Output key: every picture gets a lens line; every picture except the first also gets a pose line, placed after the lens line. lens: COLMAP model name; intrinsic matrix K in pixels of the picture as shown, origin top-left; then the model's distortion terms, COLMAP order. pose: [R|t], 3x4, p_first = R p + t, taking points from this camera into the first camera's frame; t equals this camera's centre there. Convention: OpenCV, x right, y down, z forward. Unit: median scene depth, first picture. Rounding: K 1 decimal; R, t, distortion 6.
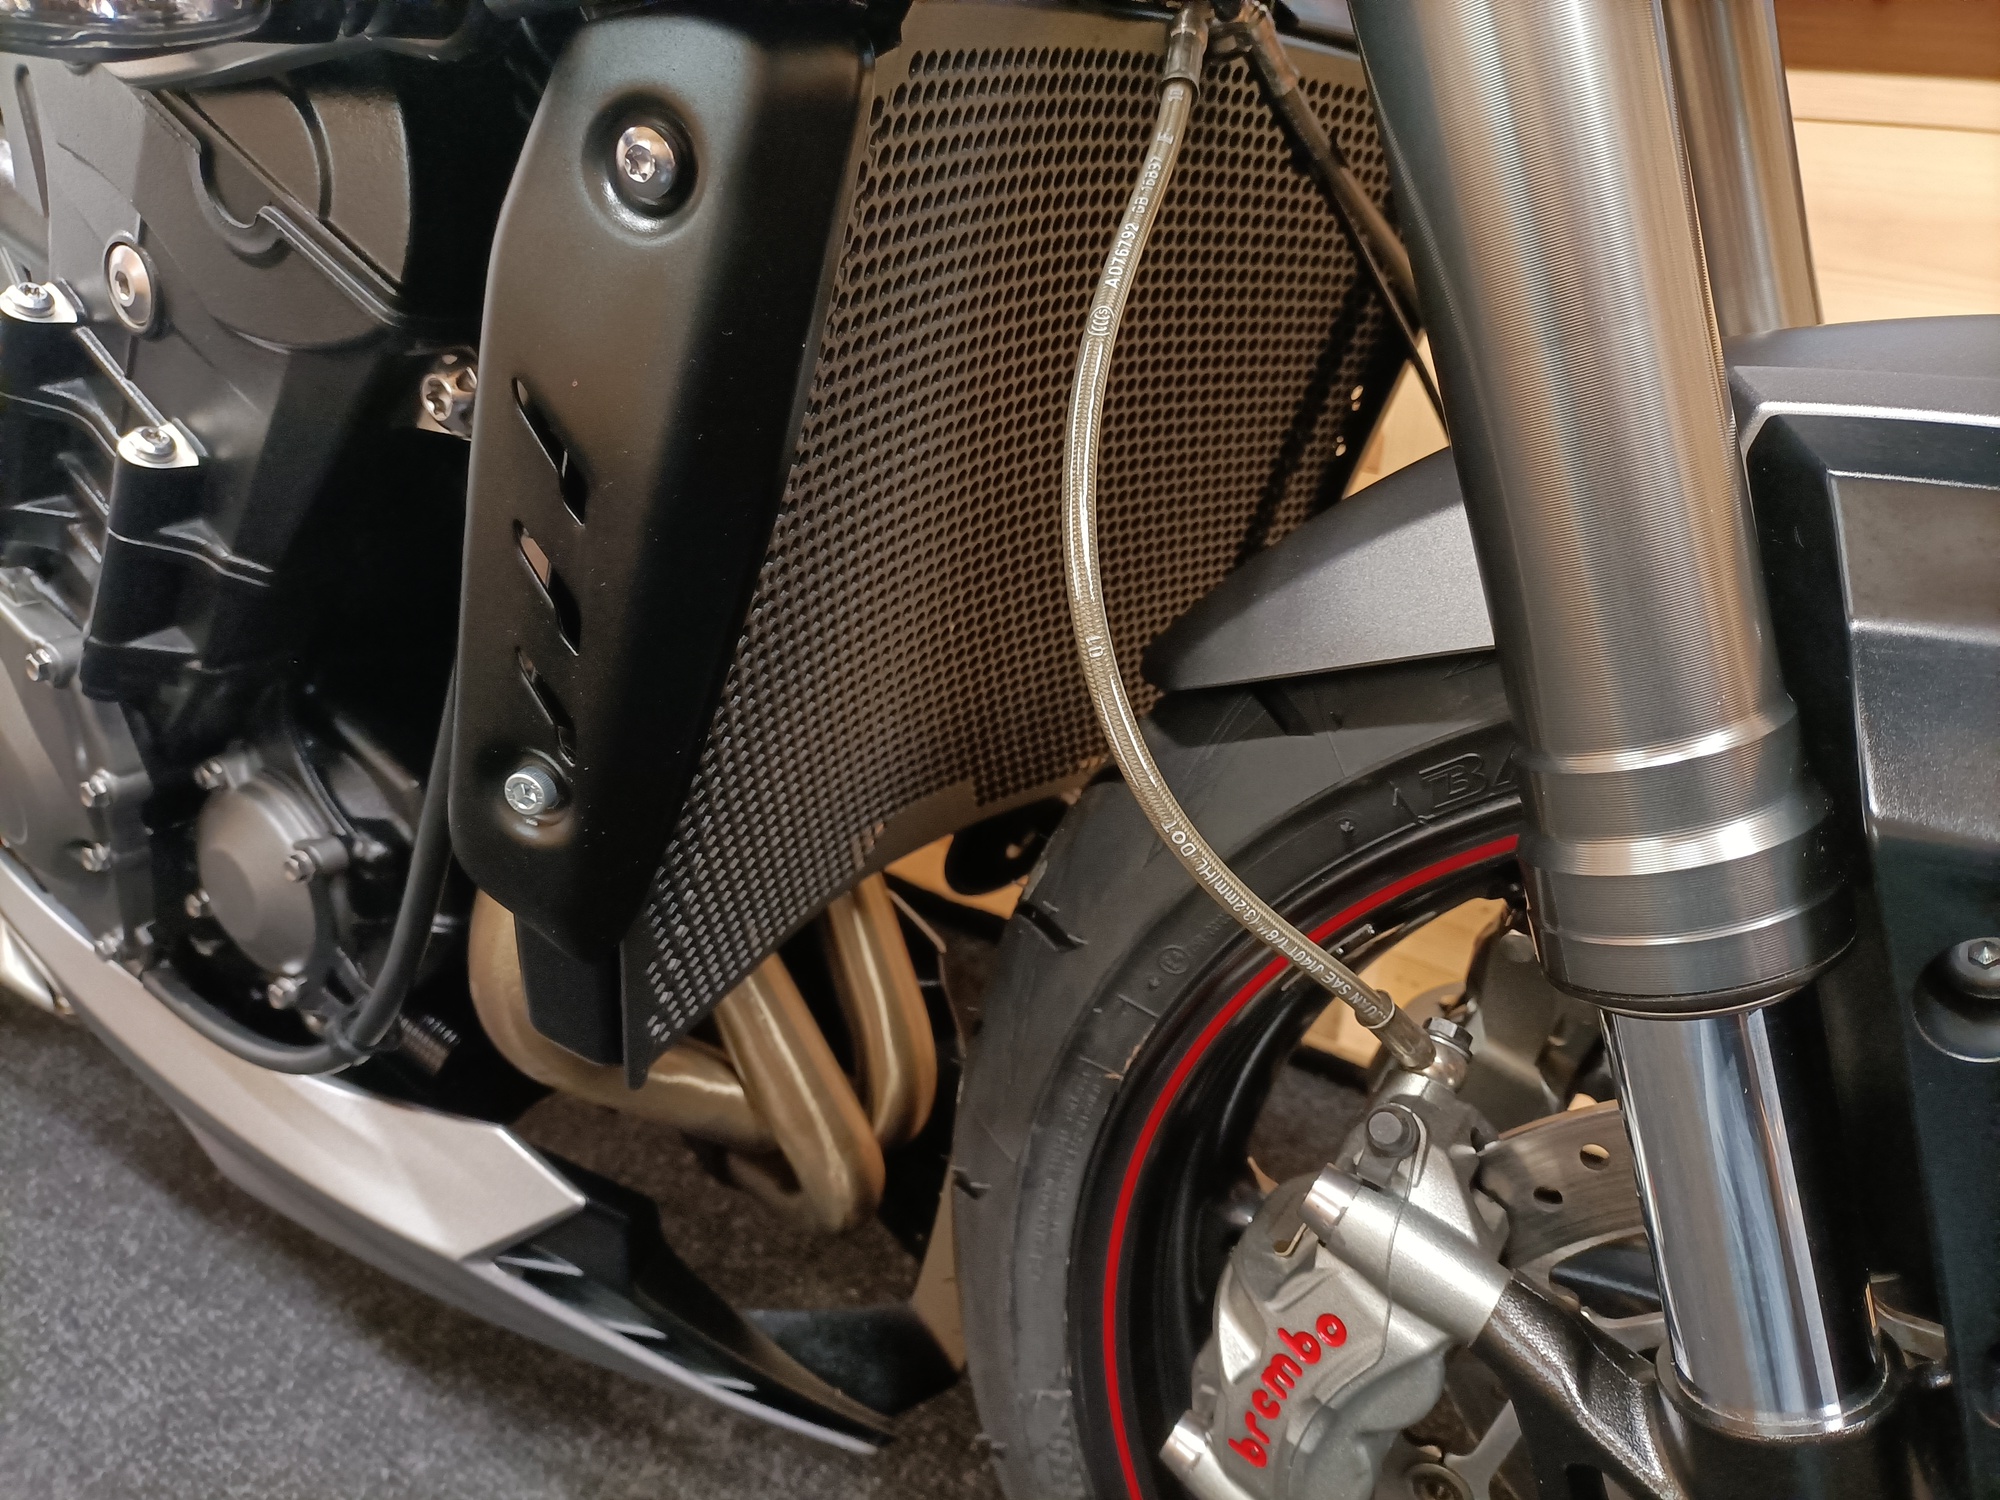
lens RADIAL K [[1484.5, 0, 1005.2], [0, 1484.5, 753.4], [0, 0, 1]] dist [0.019237, -0.031218]
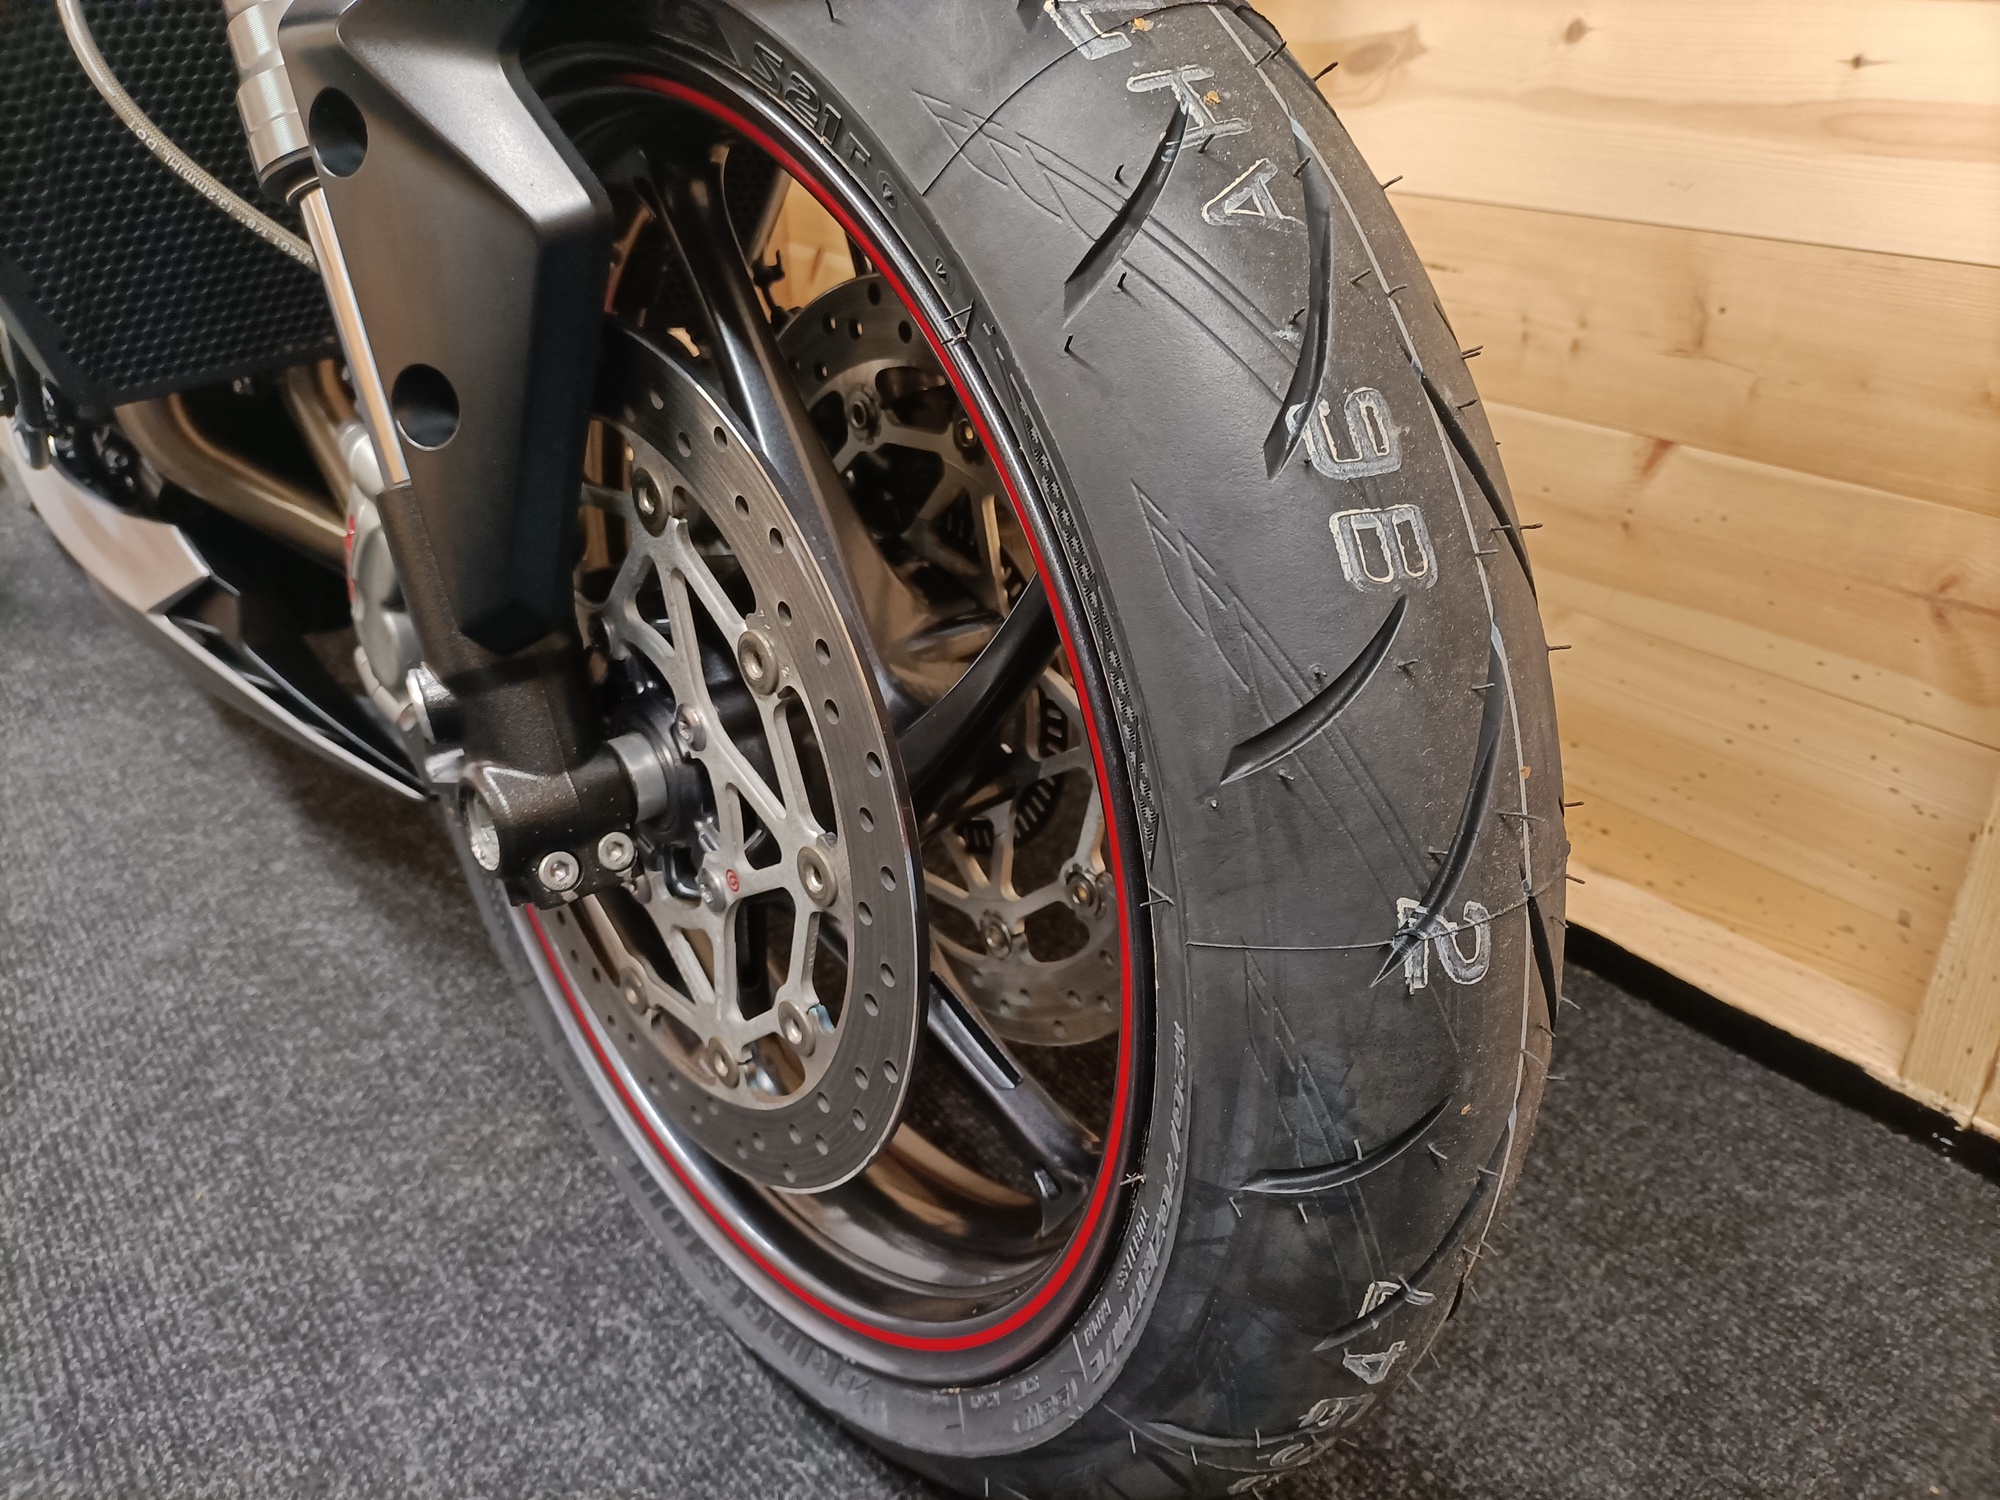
lens RADIAL K [[1484.5, 0, 1013.4], [0, 1484.5, 758.3], [0, 0, 1]] dist [0.019237, -0.031218]
pose [[0.952659, 0.079308, -0.293516, 0.629762], [-0.066247, 0.996331, 0.054192, 0.237917], [0.296737, -0.032182, 0.954417, -0.125462]]
